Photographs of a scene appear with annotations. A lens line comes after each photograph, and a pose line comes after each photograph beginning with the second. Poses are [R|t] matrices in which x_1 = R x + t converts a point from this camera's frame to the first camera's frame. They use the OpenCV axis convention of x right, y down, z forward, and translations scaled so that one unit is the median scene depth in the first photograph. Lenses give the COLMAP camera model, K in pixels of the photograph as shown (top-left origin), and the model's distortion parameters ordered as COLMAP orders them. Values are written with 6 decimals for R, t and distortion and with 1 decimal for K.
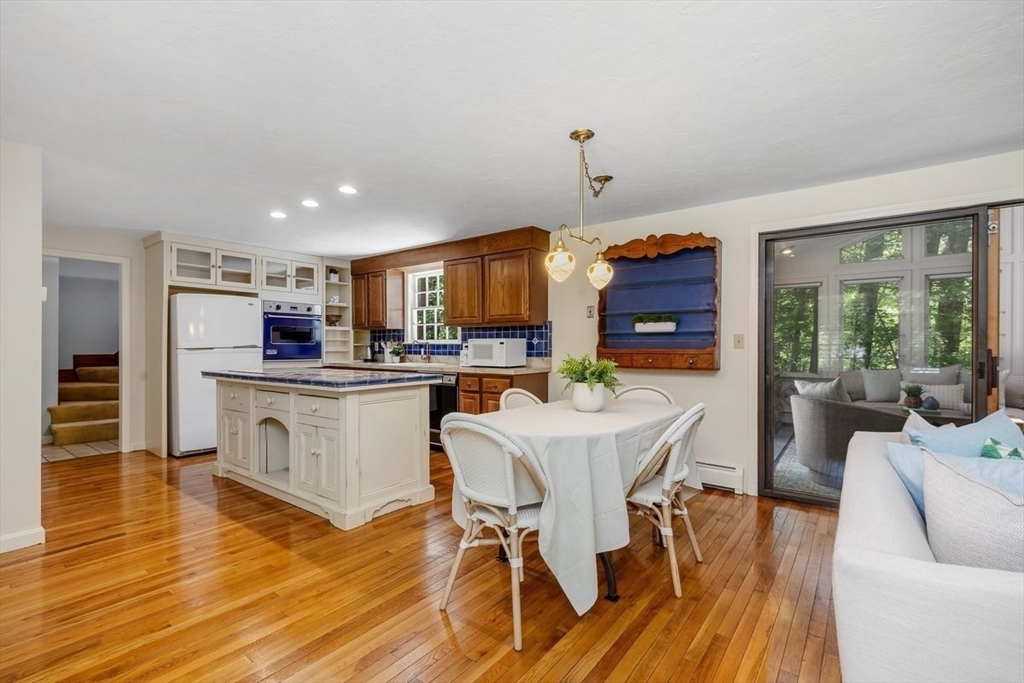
lens RADIAL K [[440.2, 0, 512.0], [0, 440.2, 341.5], [0, 0, 1]] dist [-0.013332, -0.000088]
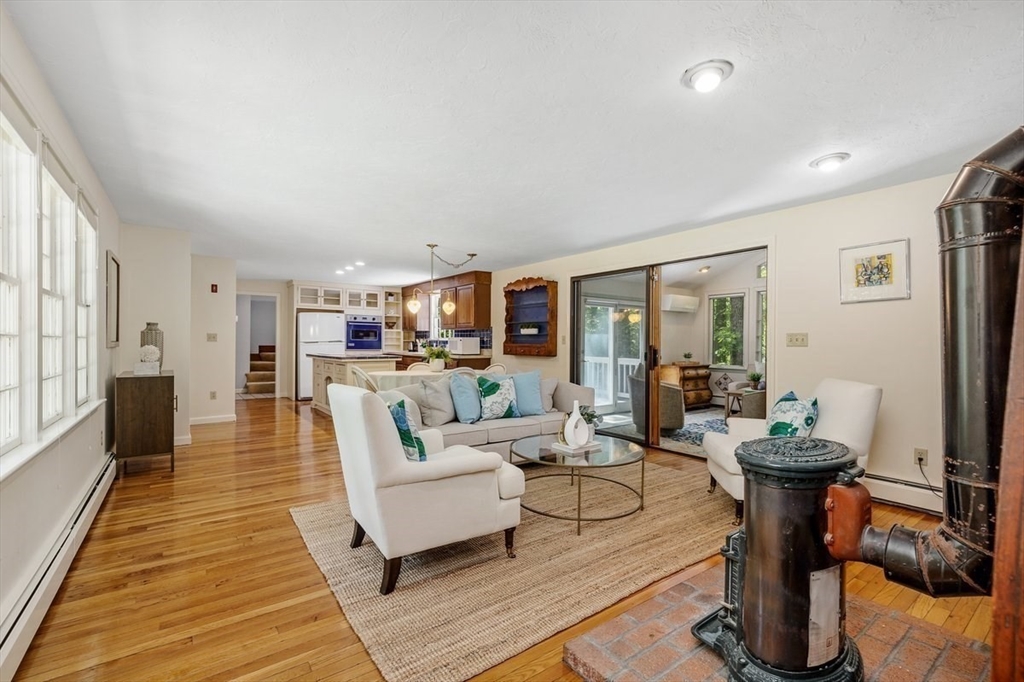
lens RADIAL K [[423.0, 0, 512.0], [0, 423.0, 341.0], [0, 0, 1]] dist [0.000675, -0.000102]
pose [[0.962131, 0.006788, -0.272503, 0.540822], [-0.005263, 0.999966, 0.006329, -0.004022], [0.272537, -0.004655, 0.962134, -0.446626]]
